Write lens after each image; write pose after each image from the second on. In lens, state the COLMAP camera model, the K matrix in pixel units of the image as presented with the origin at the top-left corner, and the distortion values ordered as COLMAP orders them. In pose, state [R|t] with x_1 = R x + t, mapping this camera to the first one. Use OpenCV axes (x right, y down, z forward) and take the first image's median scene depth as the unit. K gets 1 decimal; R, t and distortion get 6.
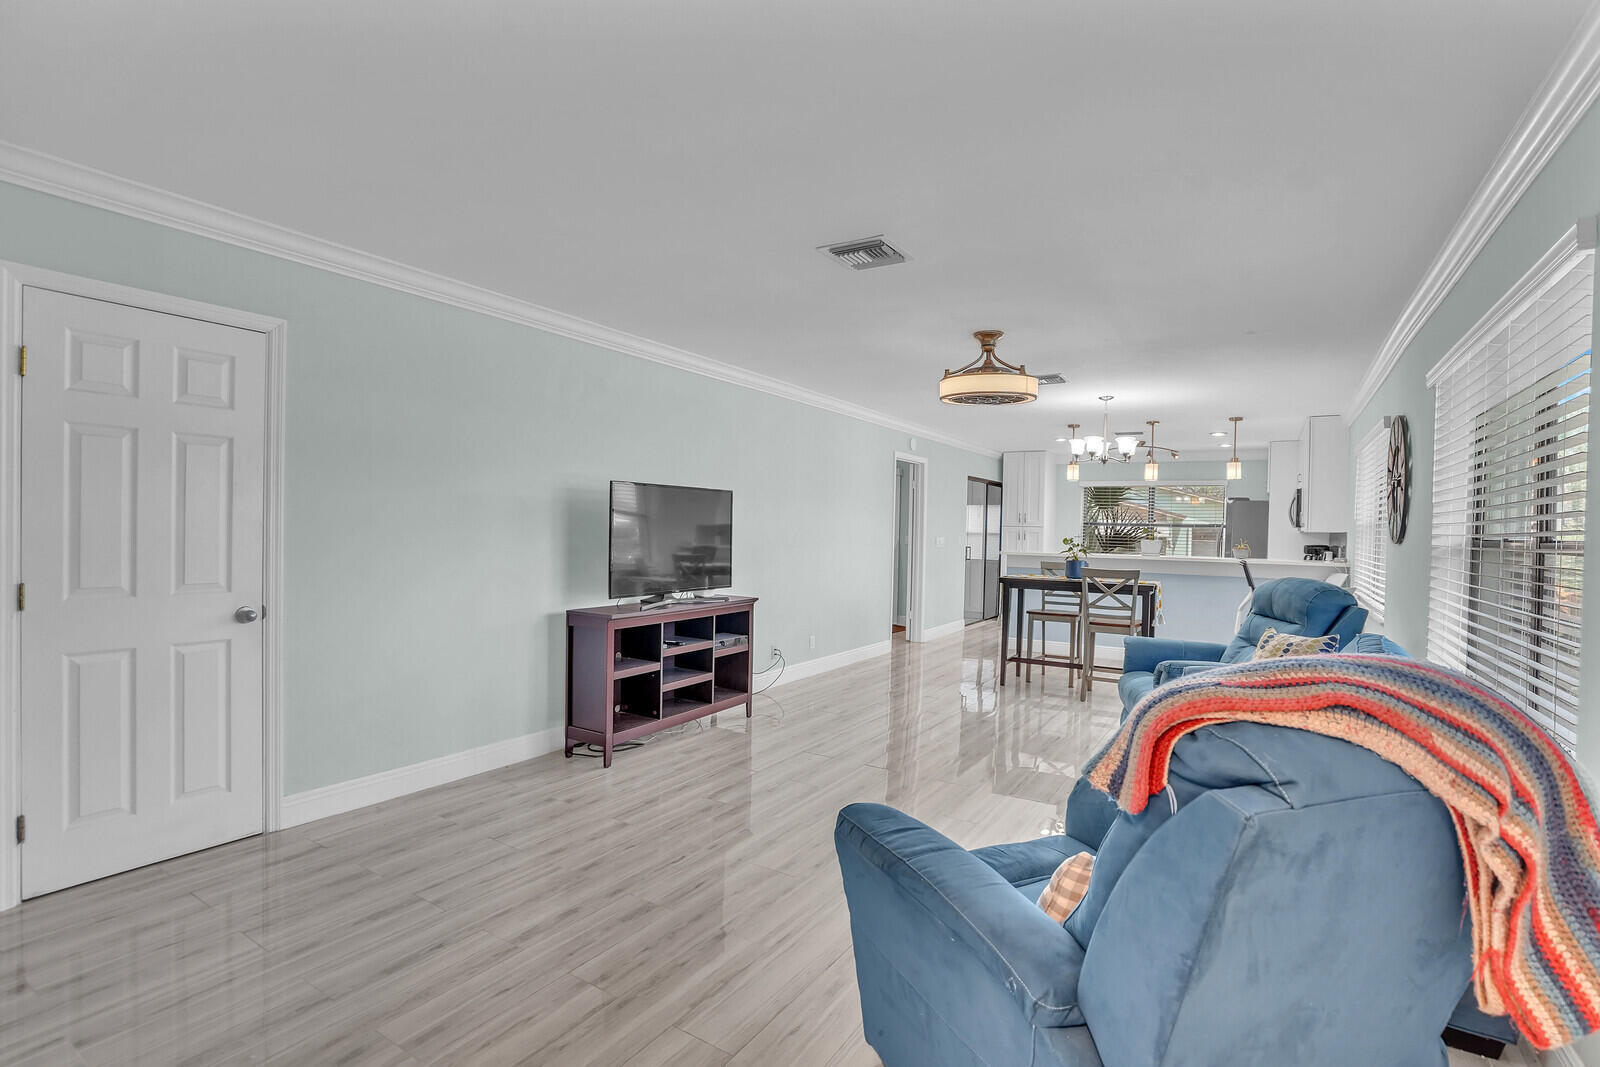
lens RADIAL K [[789.2, 0, 806.0], [0, 789.2, 537.9], [0, 0, 1]] dist [-0.032827, 0.000899]
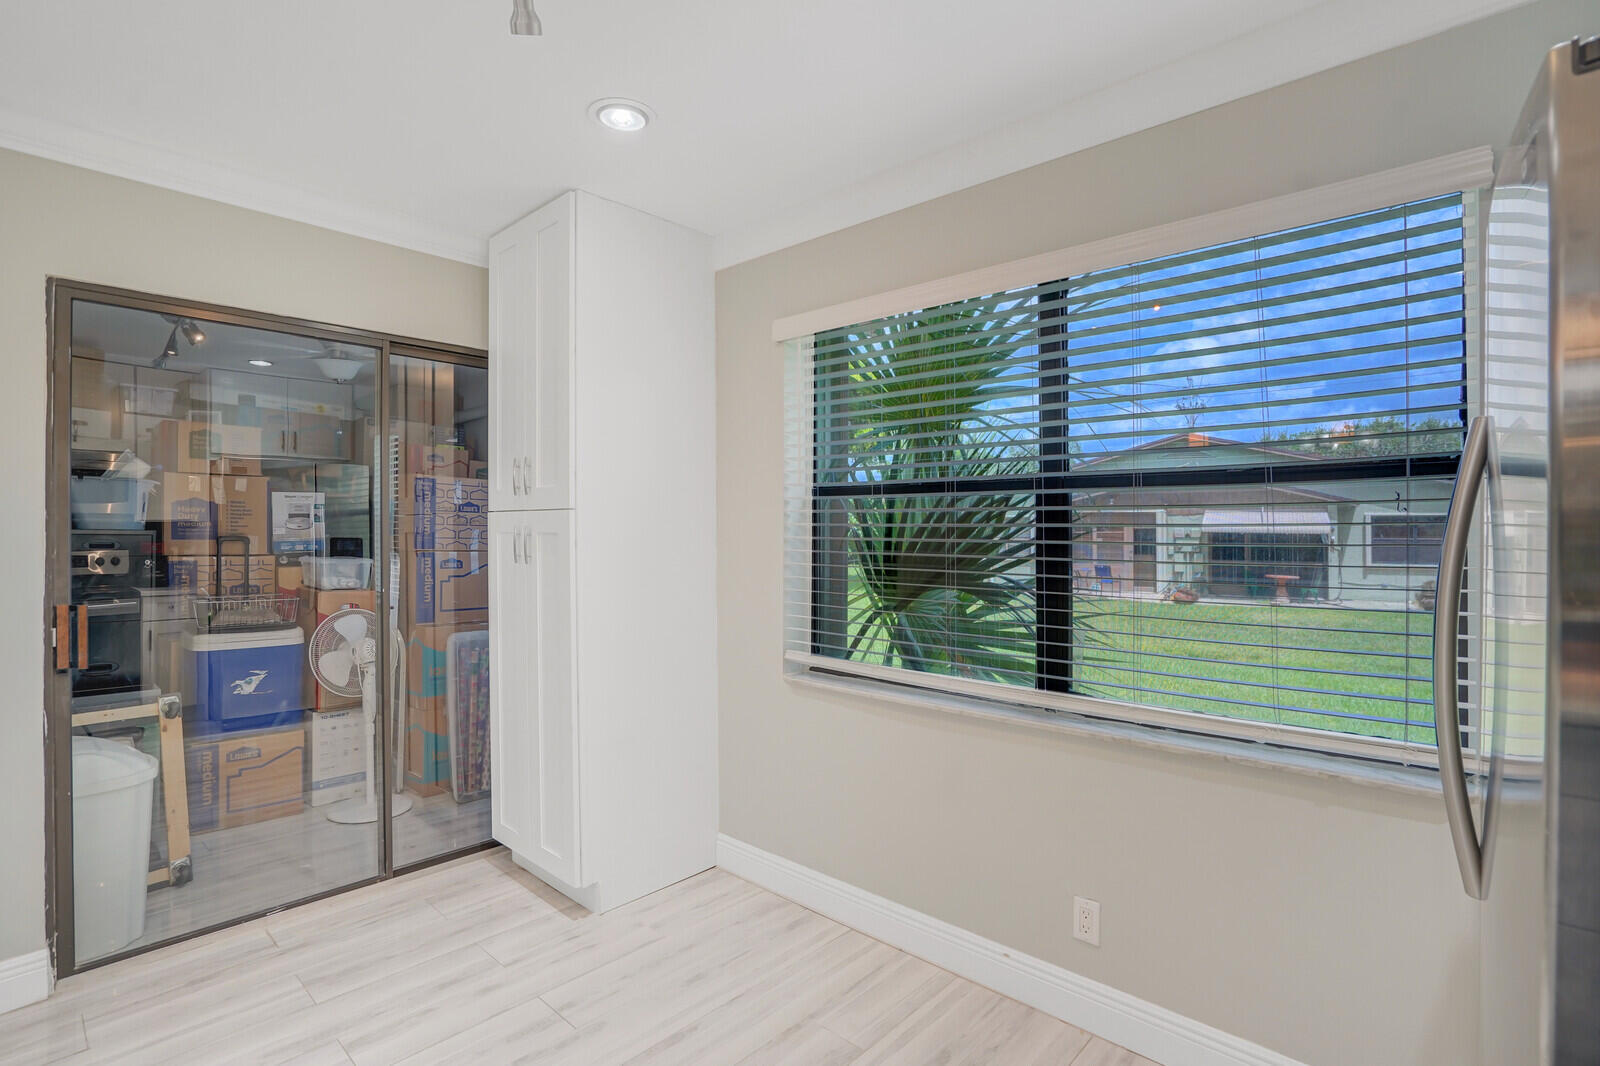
lens RADIAL K [[749.2, 0, 789.0], [0, 749.2, 530.9], [0, 0, 1]] dist [-0.071873, 0.035897]
pose [[0.976130, -0.025205, -0.215722, 0.847043], [0.021190, 0.999557, -0.020904, -0.002738], [0.216153, 0.015834, 0.976231, 1.628897]]
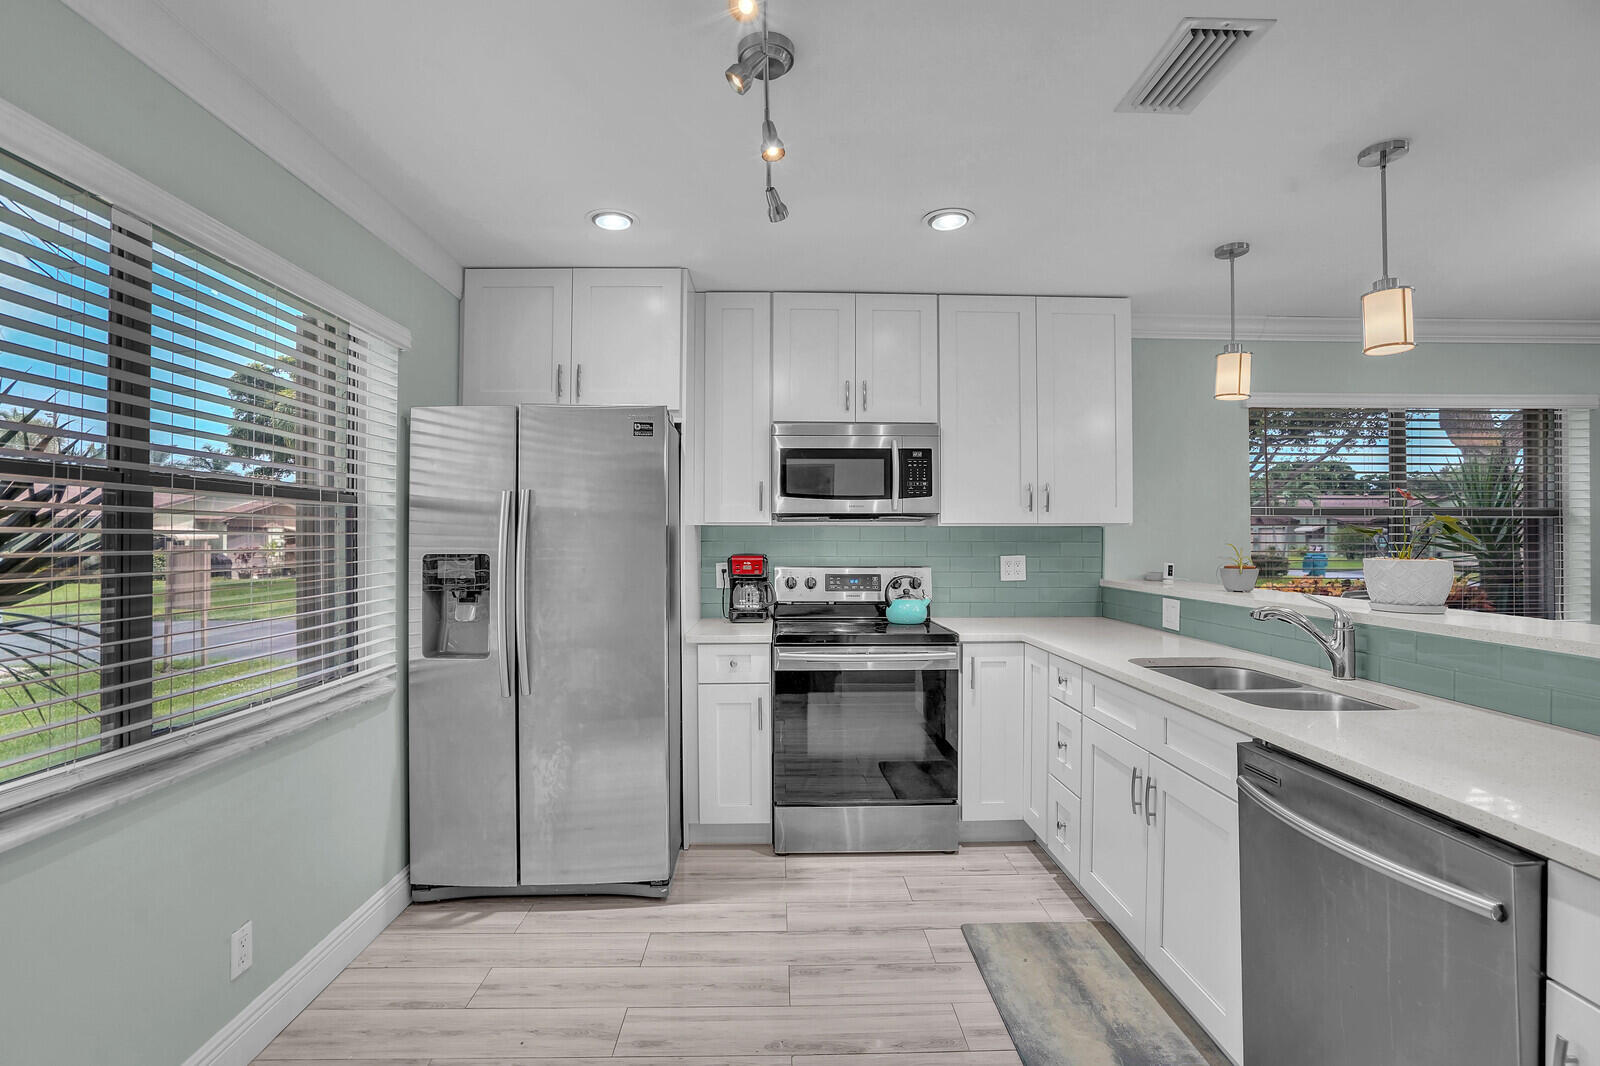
lens RADIAL K [[749.2, 0, 789.0], [0, 749.2, 530.9], [0, 0, 1]] dist [-0.071873, 0.035897]
pose [[-0.530872, -0.013167, 0.847350, 0.491832], [0.000297, 0.999876, 0.015723, -0.016430], [-0.847452, 0.008599, -0.530802, 1.972089]]
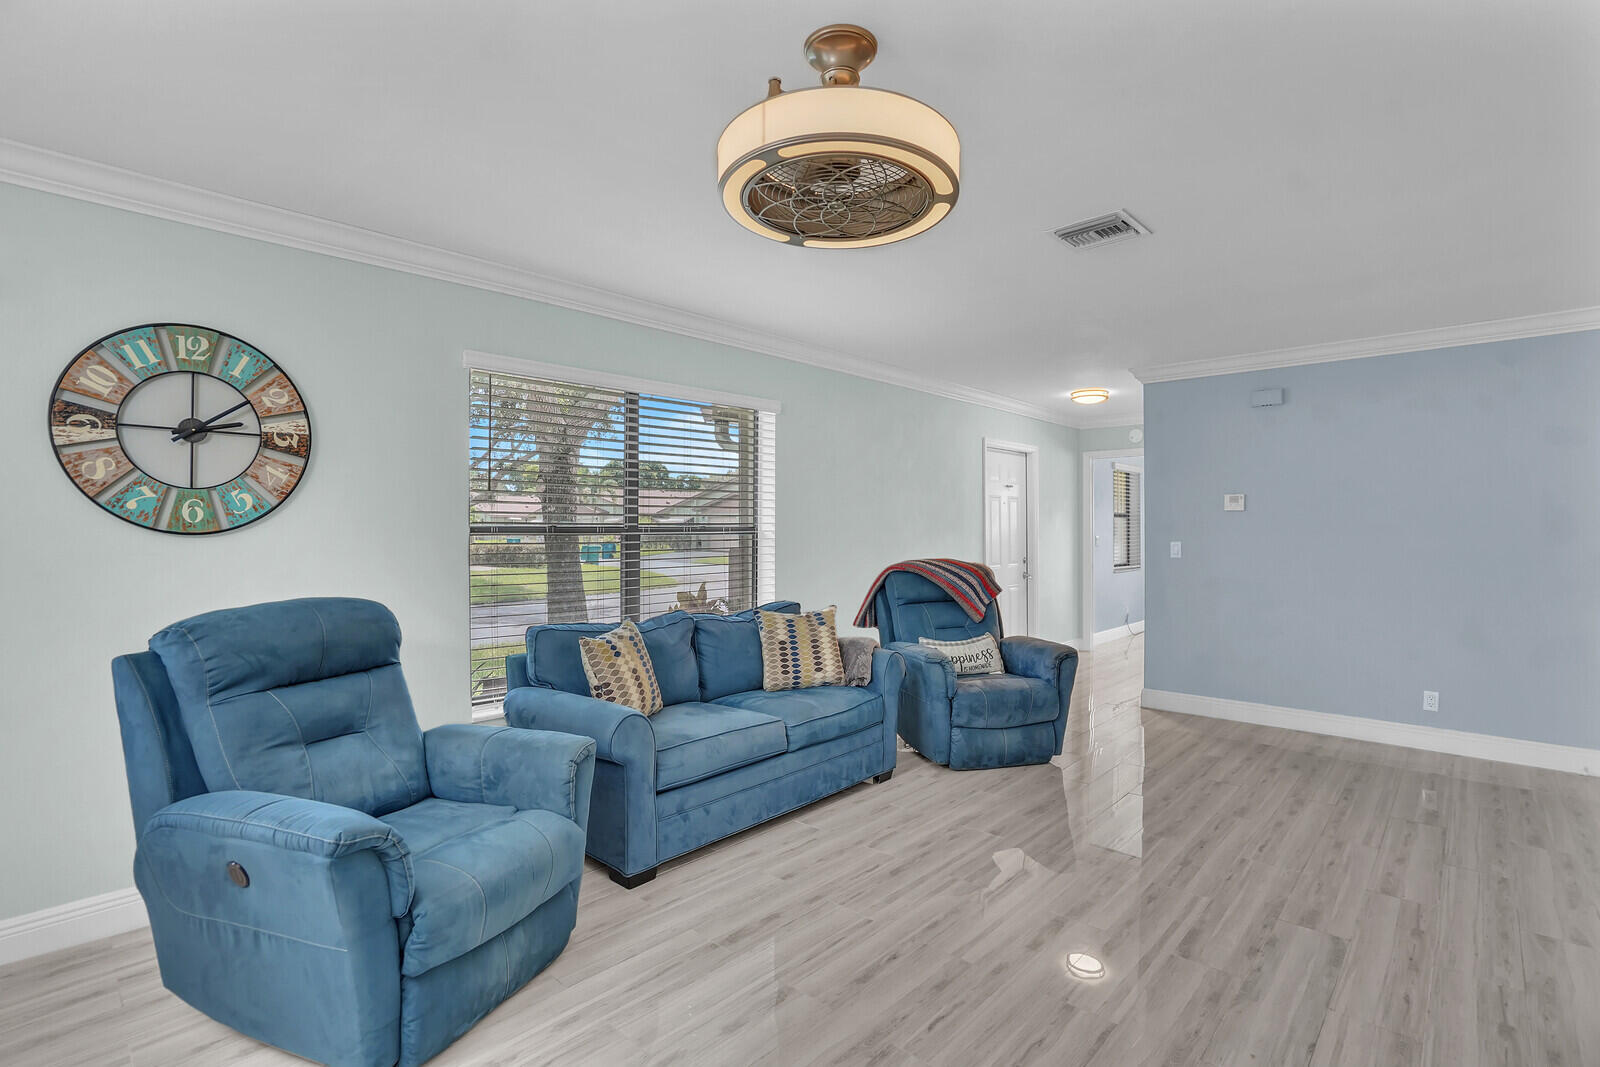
lens RADIAL K [[761.3, 0, 778.9], [0, 761.3, 531.6], [0, 0, 1]] dist [-0.030130, 0.001053]
pose [[-0.975259, -0.024568, 0.219698, 0.150401], [-0.019862, 0.999524, 0.023603, -0.014338], [-0.220173, 0.018655, -0.975282, 1.216747]]
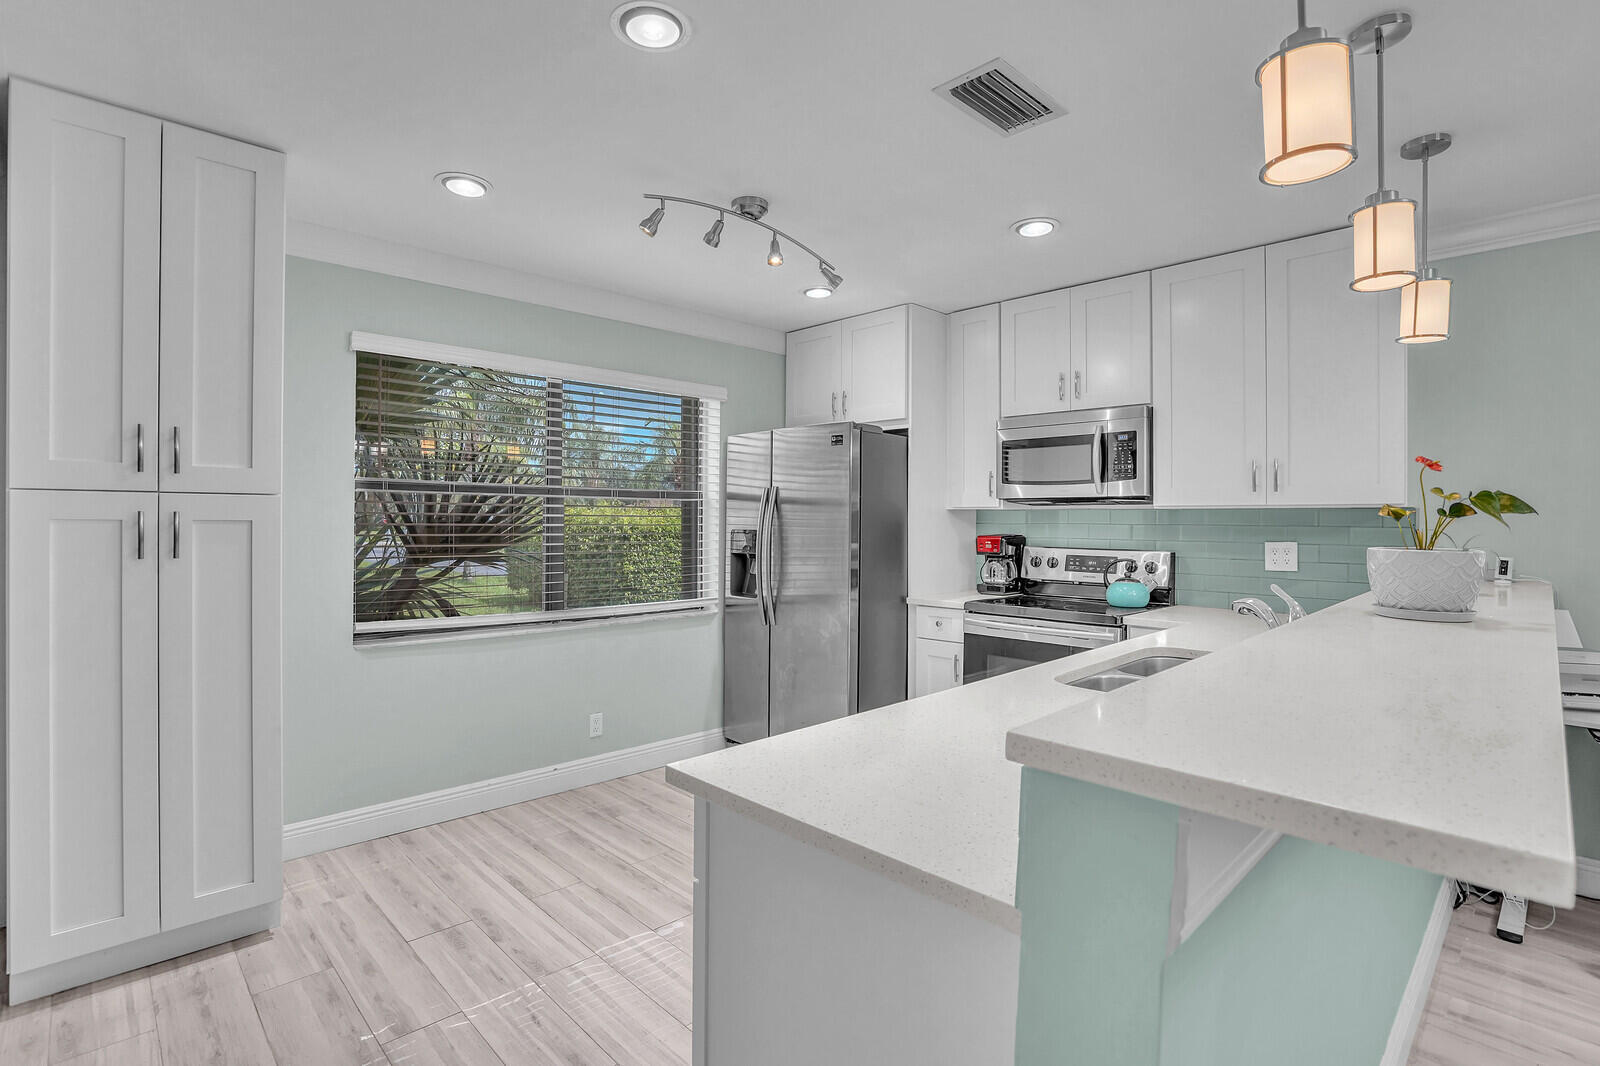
lens RADIAL K [[766.2, 0, 792.7], [0, 766.2, 520.1], [0, 0, 1]] dist [-0.048214, 0.012081]
pose [[0.262972, -0.021444, 0.964565, 0.278985], [0.013844, 0.999734, 0.018452, -0.016968], [-0.964704, 0.008501, 0.263199, 1.648261]]
